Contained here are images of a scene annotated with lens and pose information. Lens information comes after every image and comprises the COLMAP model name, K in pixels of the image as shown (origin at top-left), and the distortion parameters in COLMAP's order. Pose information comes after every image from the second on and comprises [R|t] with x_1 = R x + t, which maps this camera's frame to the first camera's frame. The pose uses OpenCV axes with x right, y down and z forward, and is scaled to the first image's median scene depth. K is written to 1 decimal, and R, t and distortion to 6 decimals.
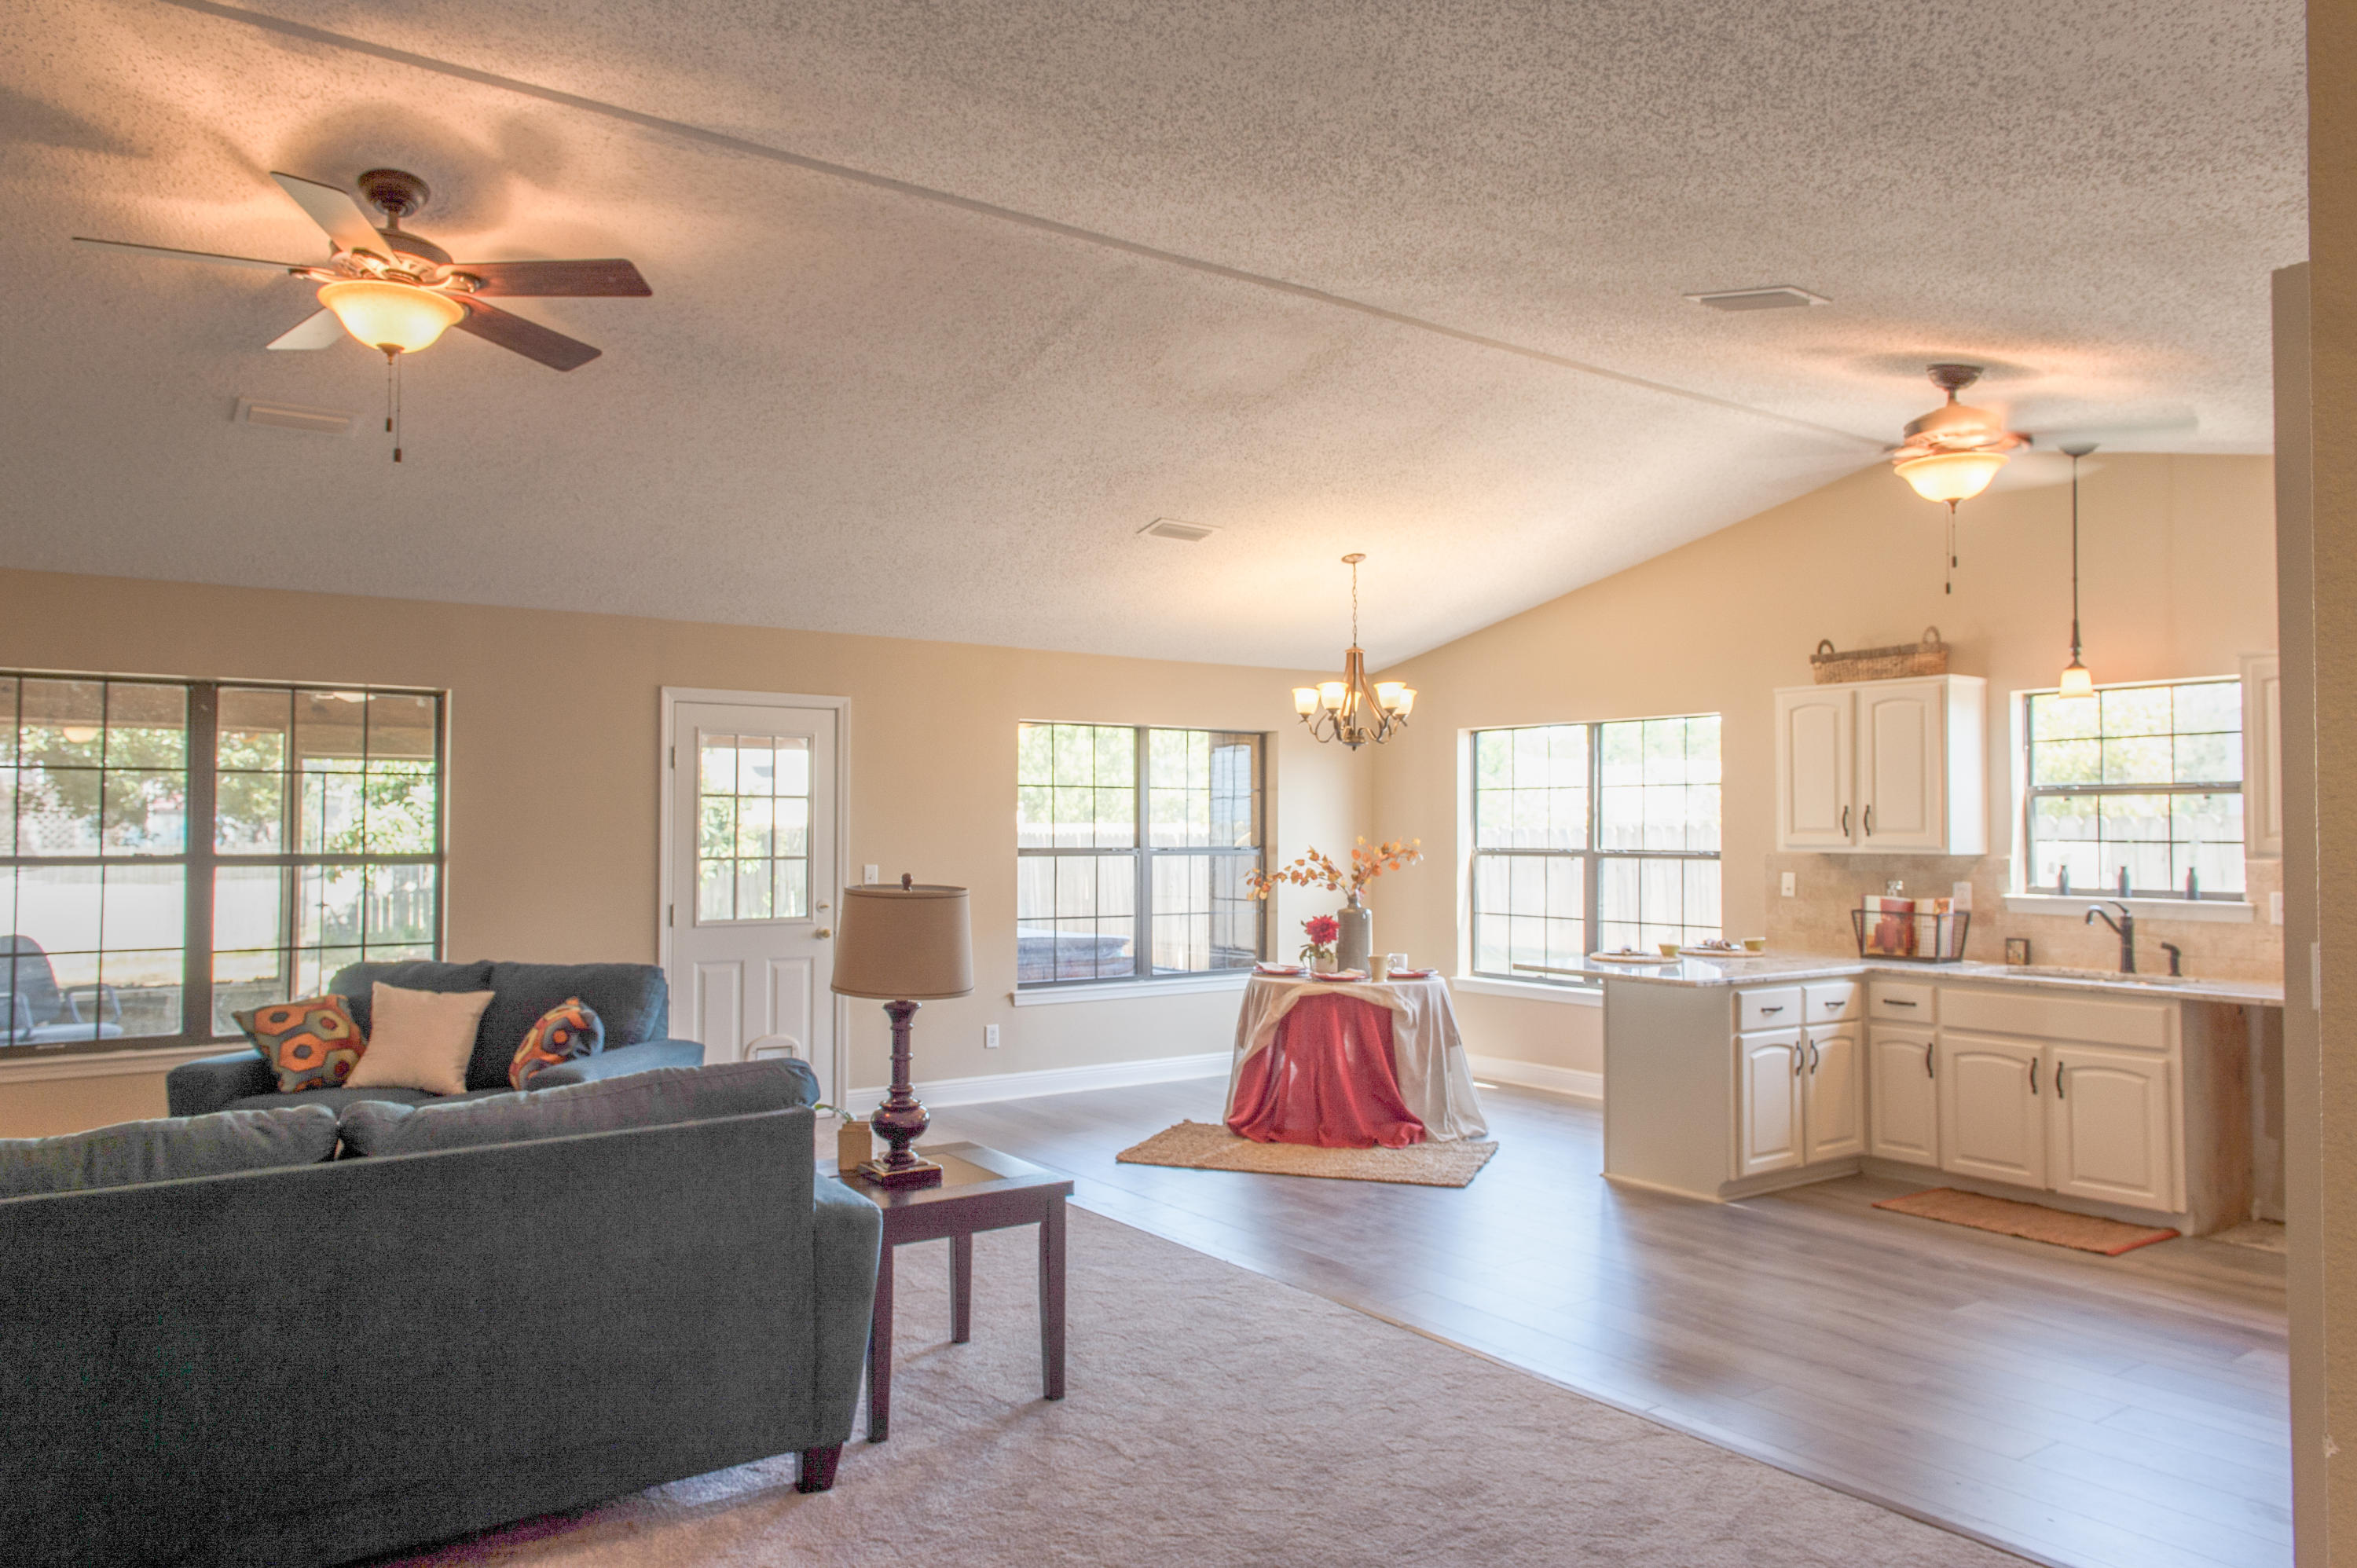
lens RADIAL K [[1574.1, 0, 1182.4], [0, 1574.1, 793.2], [0, 0, 1]] dist [0.000794, -0.001525]
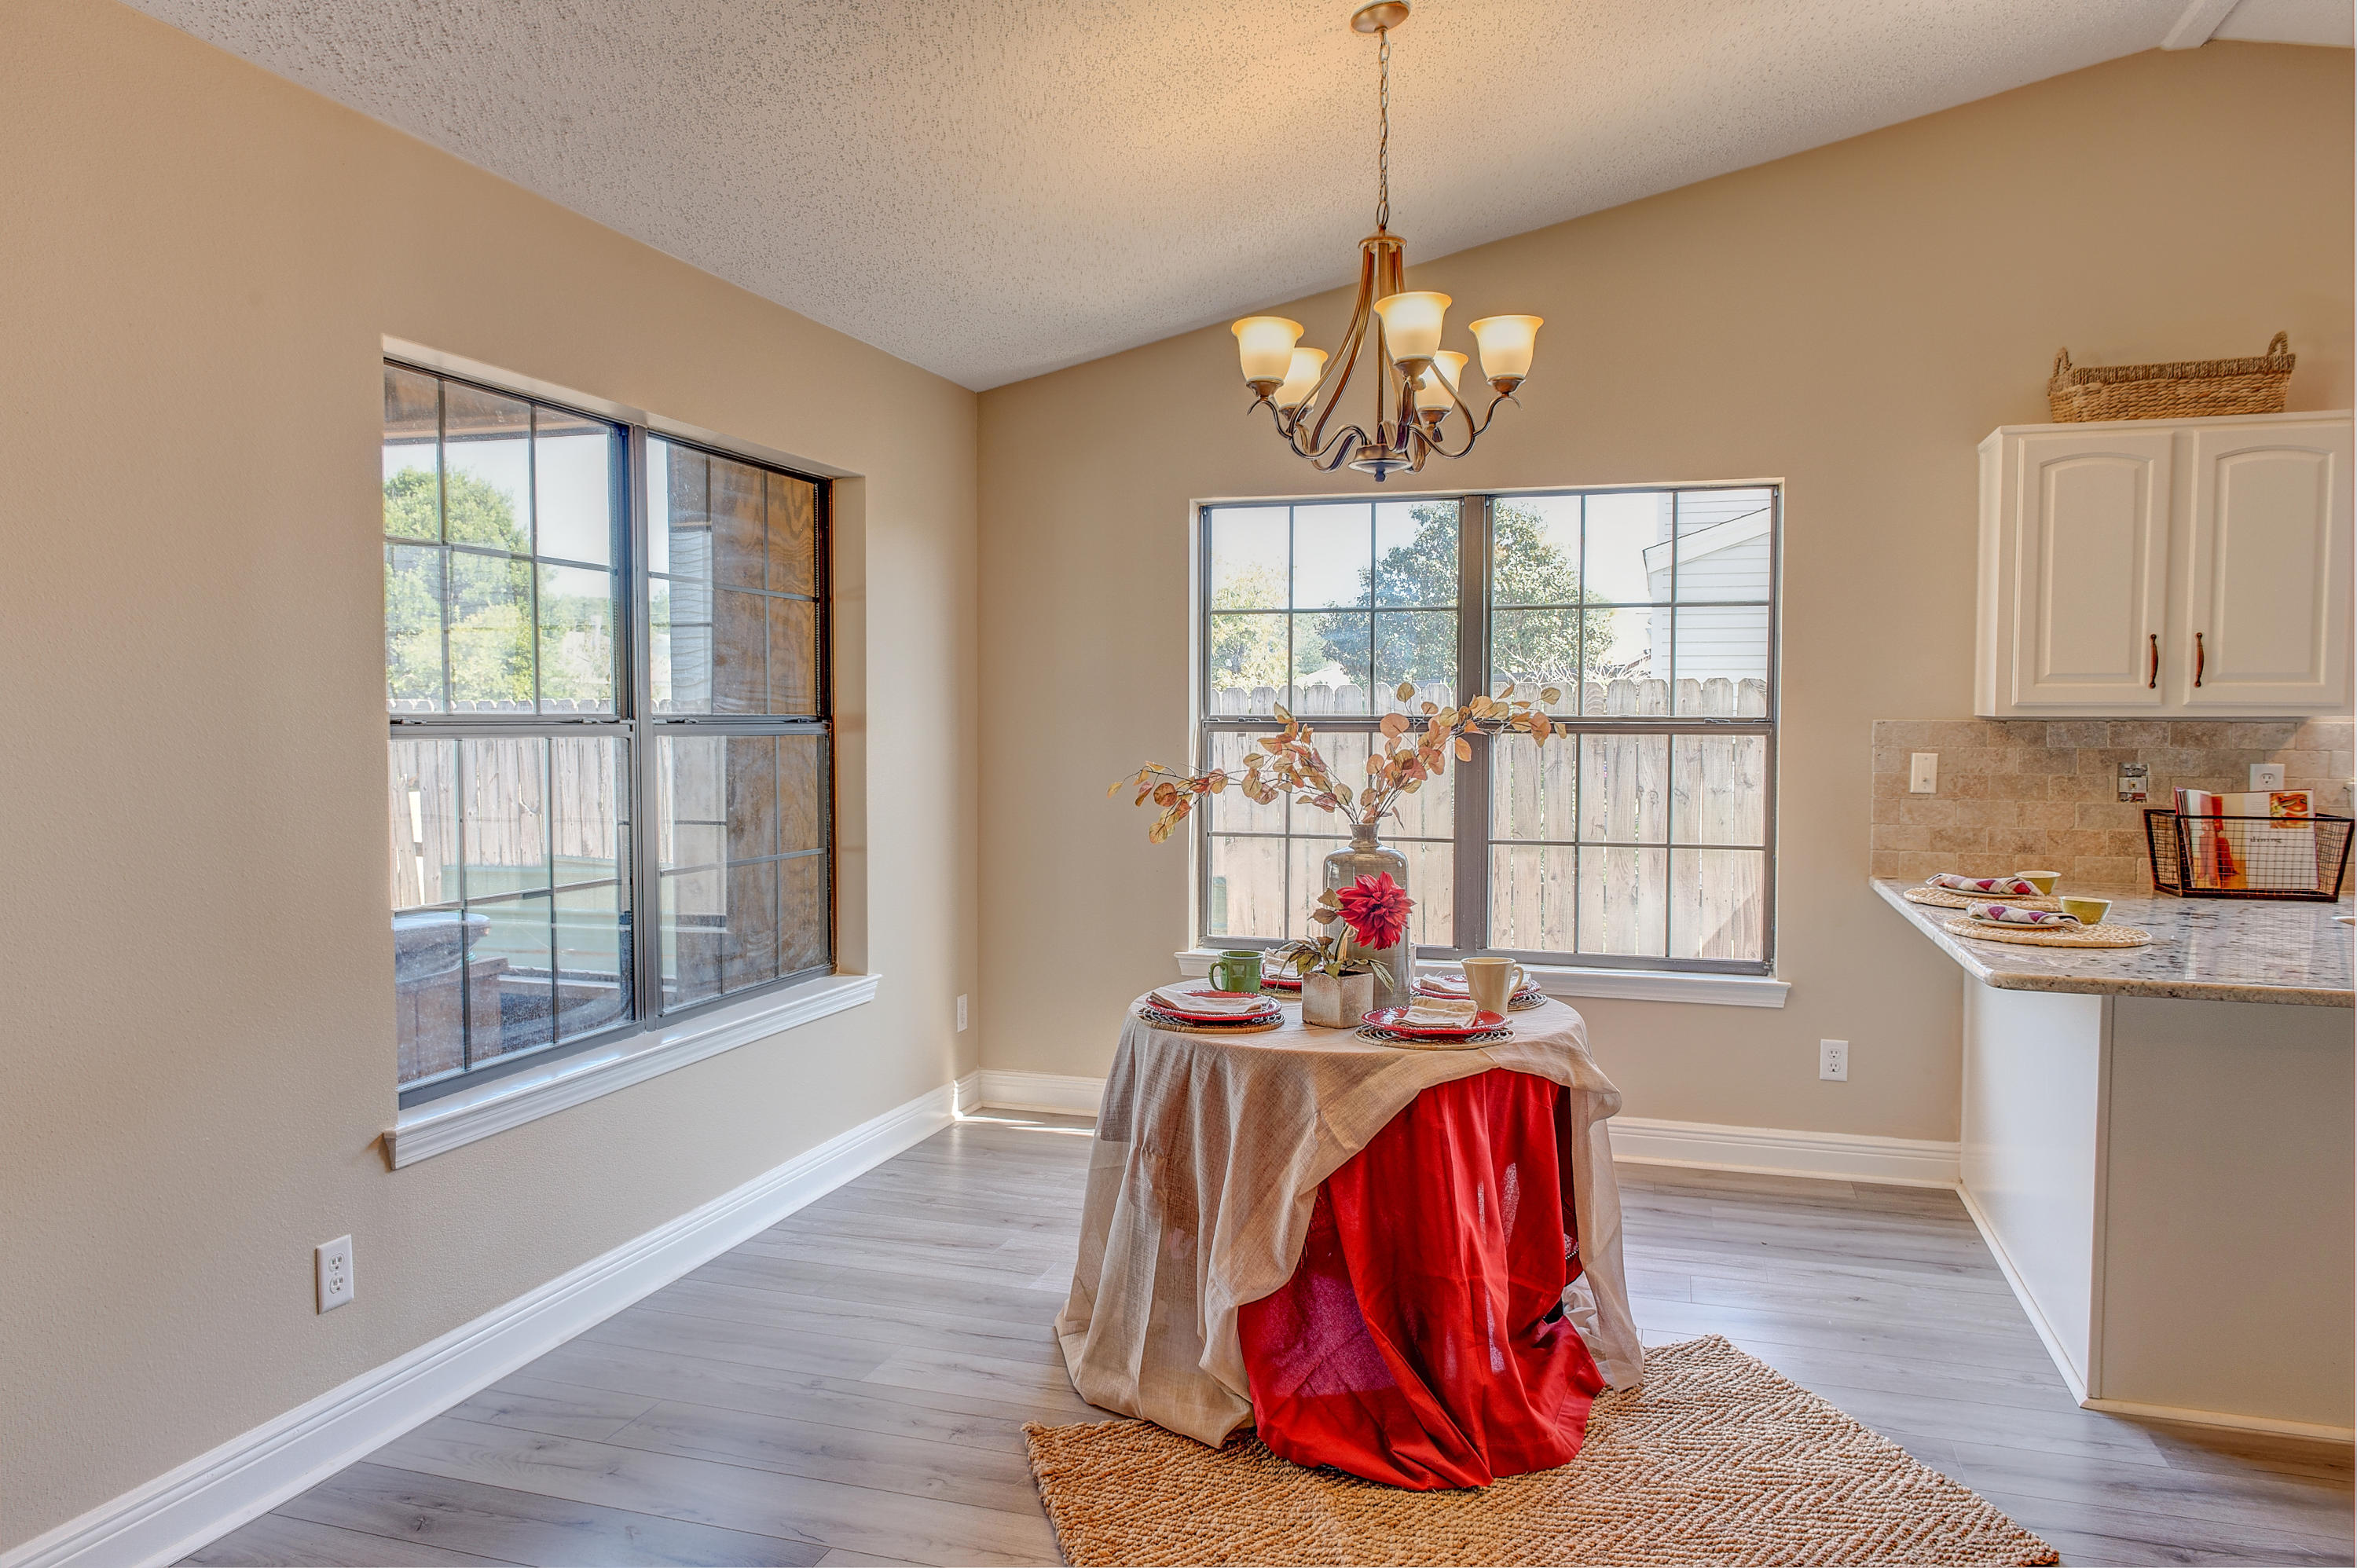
lens RADIAL K [[1574.1, 0, 1182.4], [0, 1574.1, 793.2], [0, 0, 1]] dist [0.000794, -0.001525]
pose [[0.799092, -0.028435, 0.600536, -0.202918], [-0.013772, 0.997753, 0.065569, 0.032229], [-0.601051, -0.060666, 0.796905, 0.730866]]
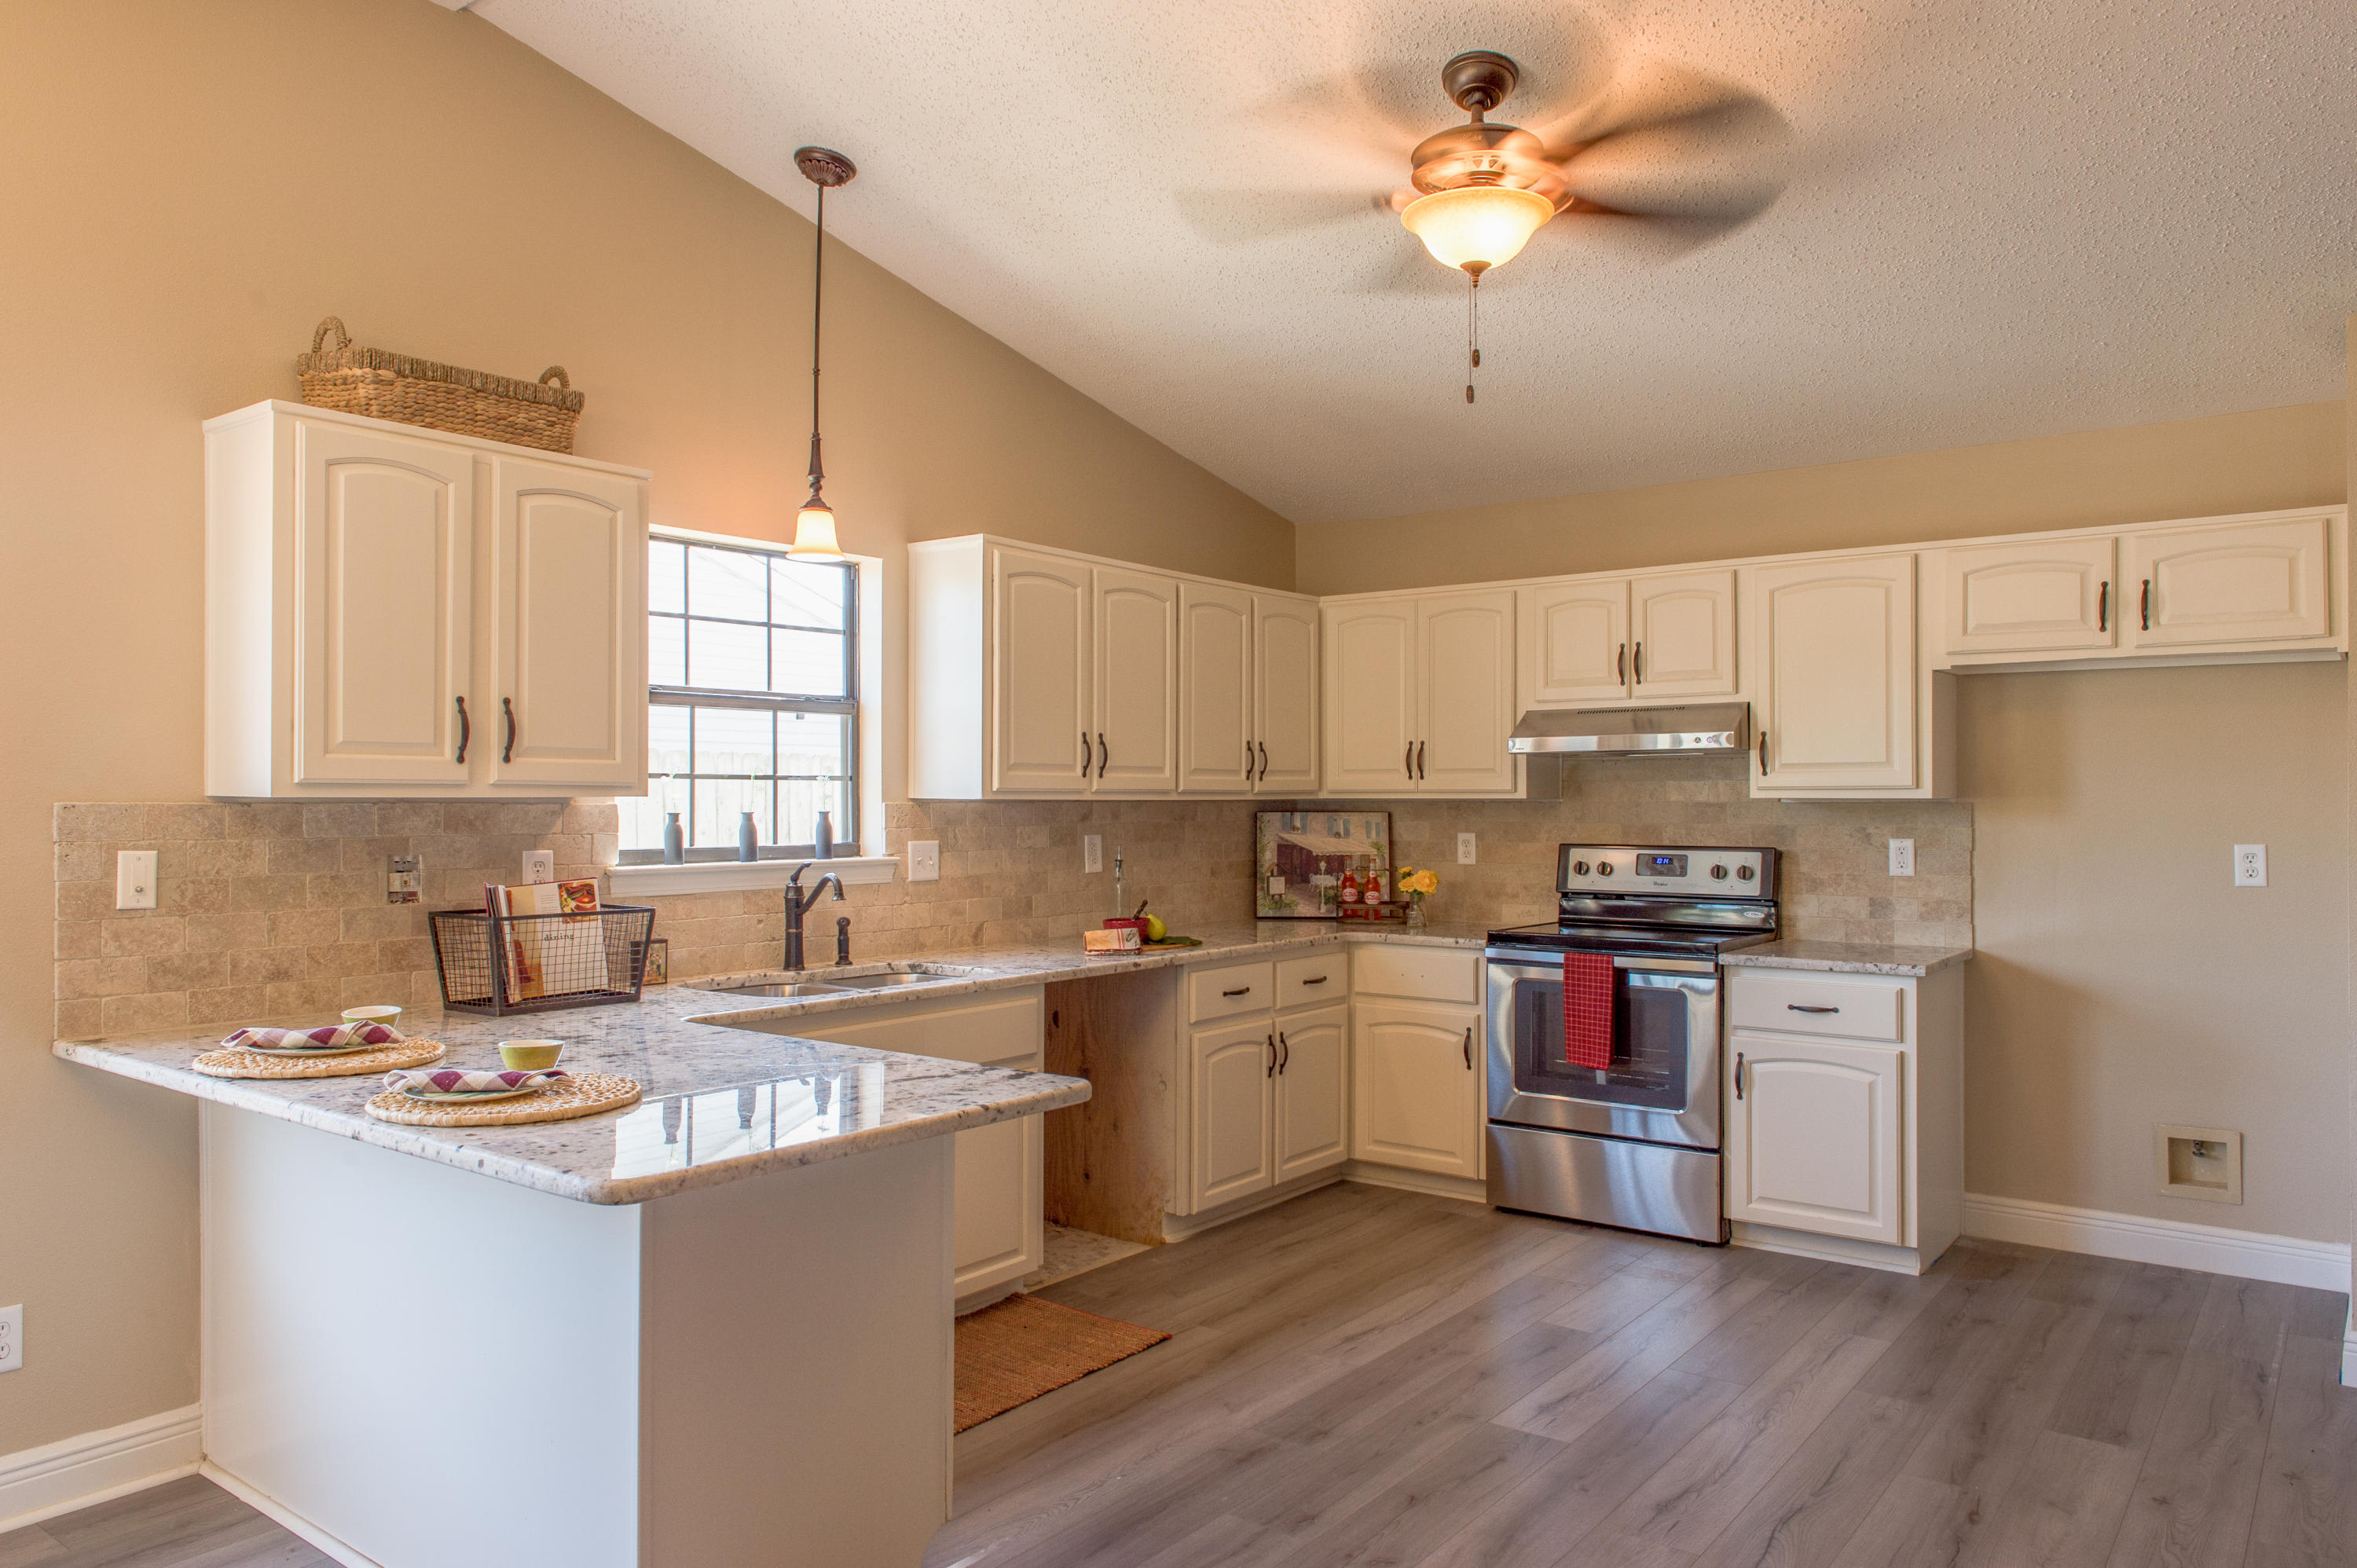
lens RADIAL K [[1574.1, 0, 1182.4], [0, 1574.1, 793.2], [0, 0, 1]] dist [0.000794, -0.001525]
pose [[-0.293836, -0.000222, 0.955856, -0.085233], [-0.024533, 0.999672, -0.007309, 0.033886], [-0.955541, -0.025597, -0.293746, 0.906265]]
